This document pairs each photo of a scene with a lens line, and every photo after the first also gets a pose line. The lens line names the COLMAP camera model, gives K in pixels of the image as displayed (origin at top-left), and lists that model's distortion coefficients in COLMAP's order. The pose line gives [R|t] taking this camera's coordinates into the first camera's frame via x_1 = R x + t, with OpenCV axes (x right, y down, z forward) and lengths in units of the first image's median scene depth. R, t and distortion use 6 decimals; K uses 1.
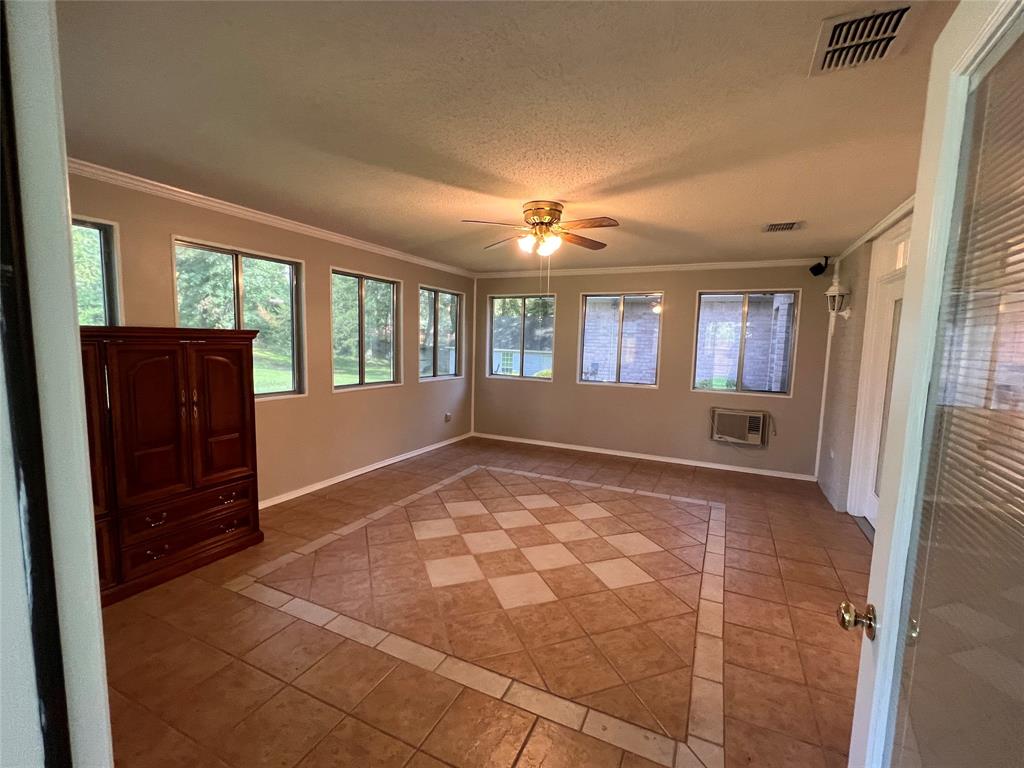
lens RADIAL K [[455.4, 0, 516.3], [0, 455.4, 386.2], [0, 0, 1]] dist [0.001124, 0.000060]
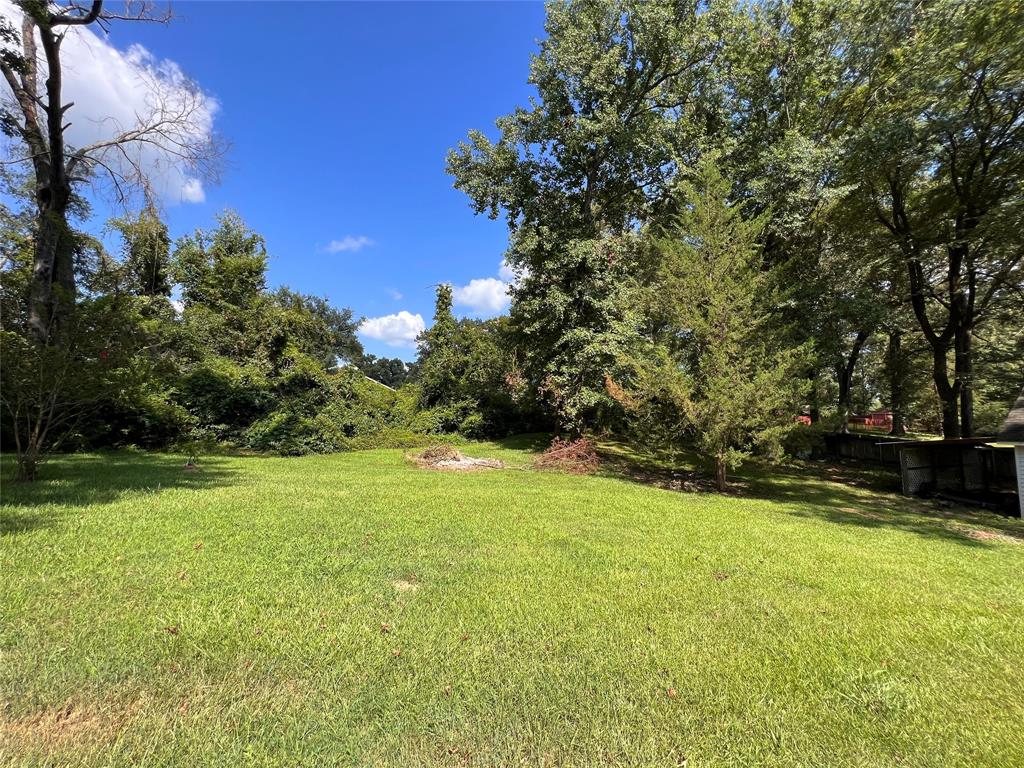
lens RADIAL K [[410.1, 0, 514.0], [0, 410.1, 384.7], [0, 0, 1]] dist [-0.002340, 0.000331]
pose [[0.708056, -0.091962, -0.700142, -0.242392], [-0.054913, 0.981311, -0.184426, -0.052110], [0.704018, 0.169031, 0.689774, 0.484684]]
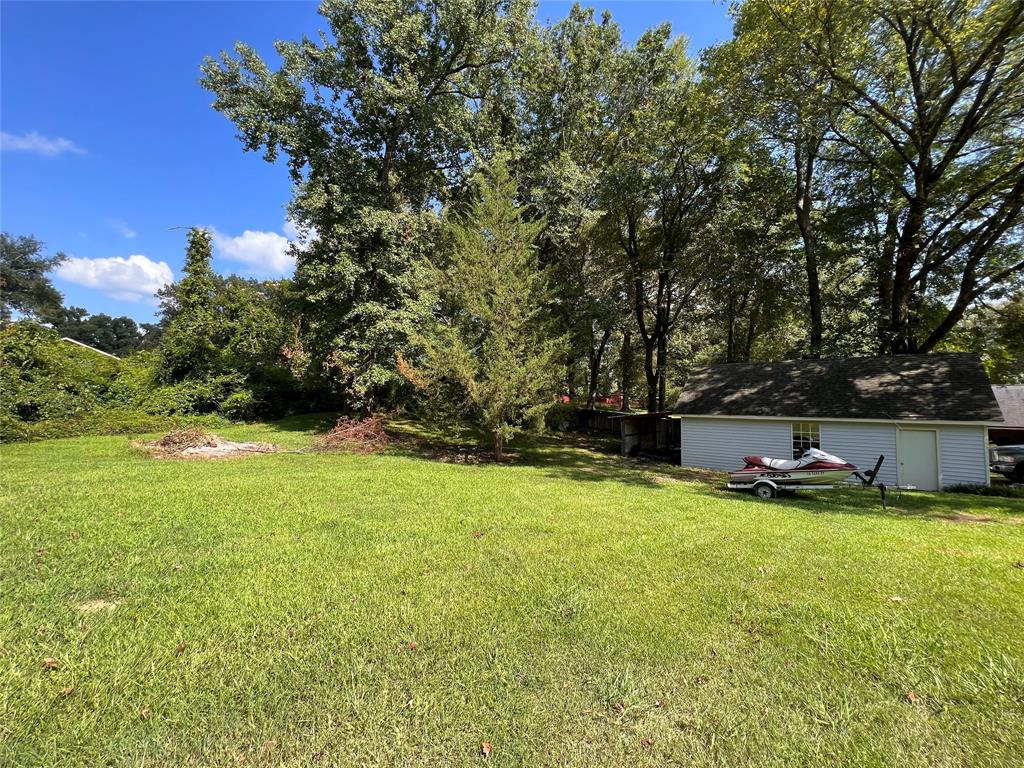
lens RADIAL K [[410.1, 0, 513.2], [0, 410.1, 384.4], [0, 0, 1]] dist [-0.002340, 0.000331]
pose [[0.953842, -0.039997, -0.297632, -0.232128], [-0.005286, 0.988701, -0.149806, -0.051151], [0.300261, 0.144465, 0.942854, 0.488435]]
